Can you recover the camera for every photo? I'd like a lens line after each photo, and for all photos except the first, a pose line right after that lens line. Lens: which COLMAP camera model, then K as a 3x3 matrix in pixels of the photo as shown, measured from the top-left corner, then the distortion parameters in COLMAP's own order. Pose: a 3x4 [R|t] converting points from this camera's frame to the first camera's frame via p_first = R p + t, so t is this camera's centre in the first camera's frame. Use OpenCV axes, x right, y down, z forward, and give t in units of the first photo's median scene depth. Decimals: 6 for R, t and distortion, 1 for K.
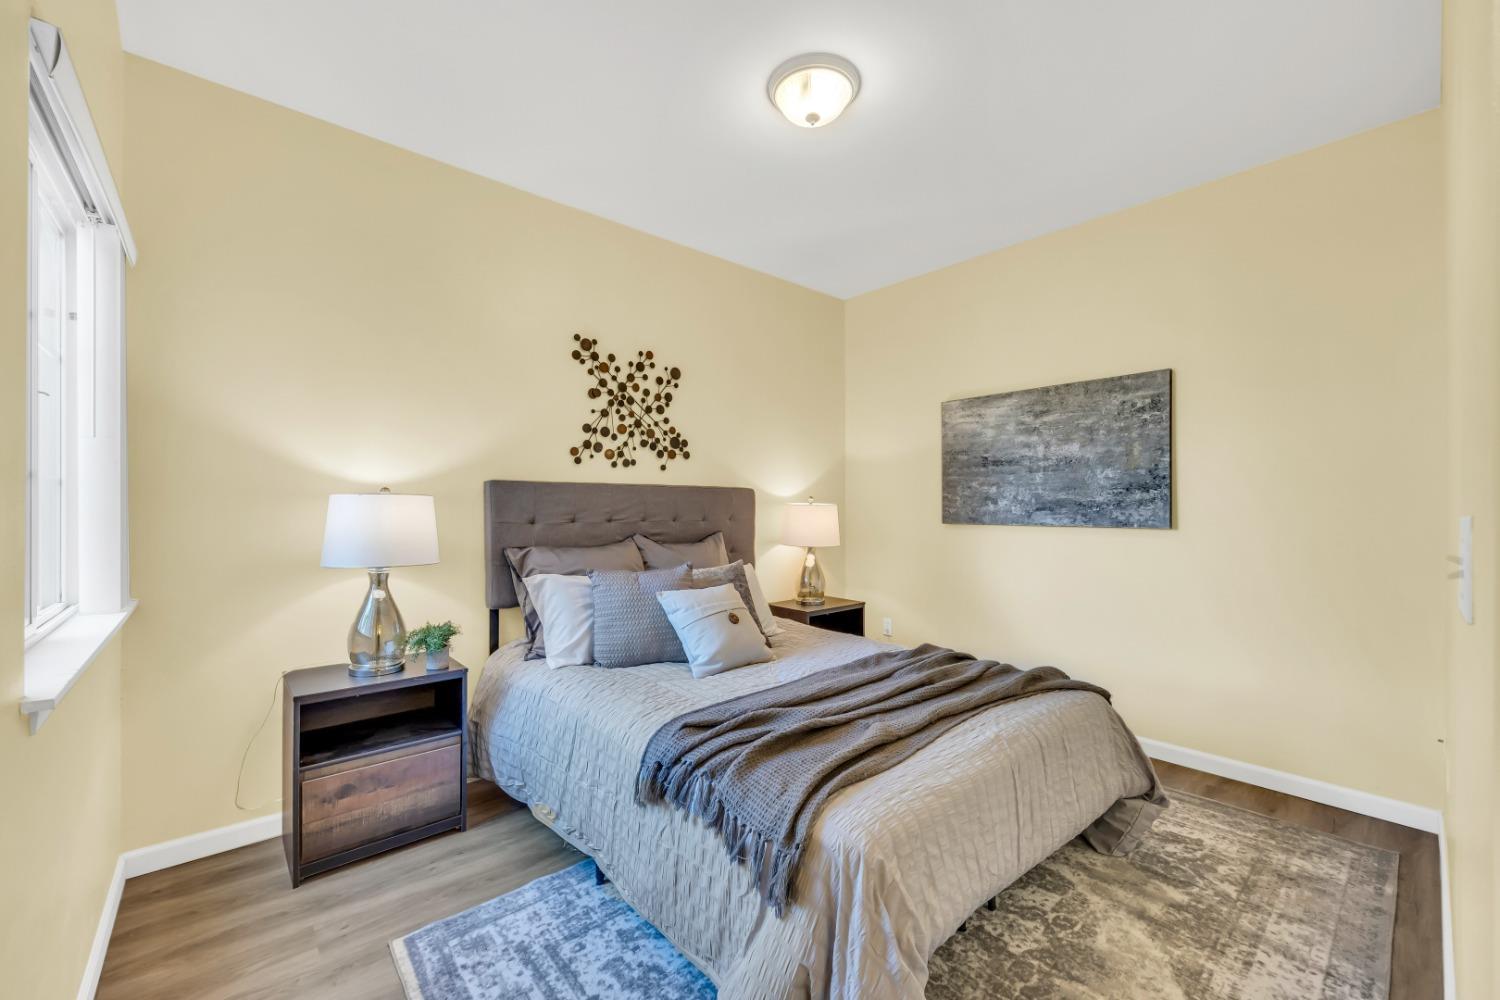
lens RADIAL K [[592.4, 0, 740.9], [0, 592.4, 518.5], [0, 0, 1]] dist [-0.001502, -0.000003]
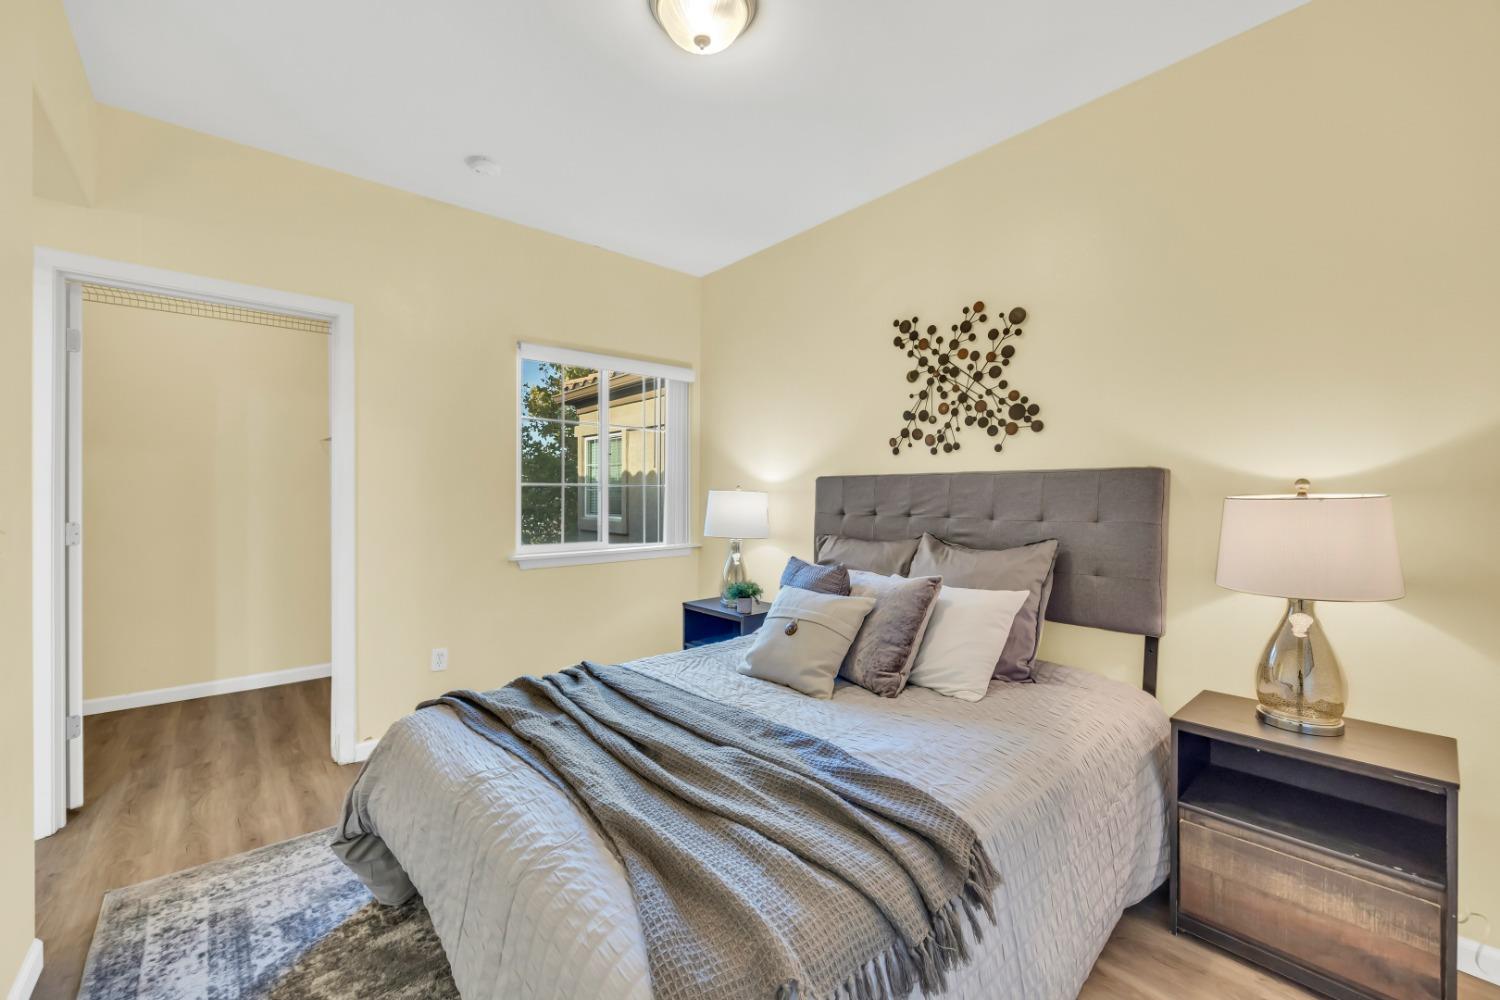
lens RADIAL K [[609.8, 0, 745.6], [0, 609.8, 500.7], [0, 0, 1]] dist [-0.000504, 0.000002]
pose [[0.003458, 0.005150, -0.999981, 0.666150], [-0.026858, 0.999626, 0.005055, -0.015409], [0.999633, 0.026840, 0.003595, 0.709245]]
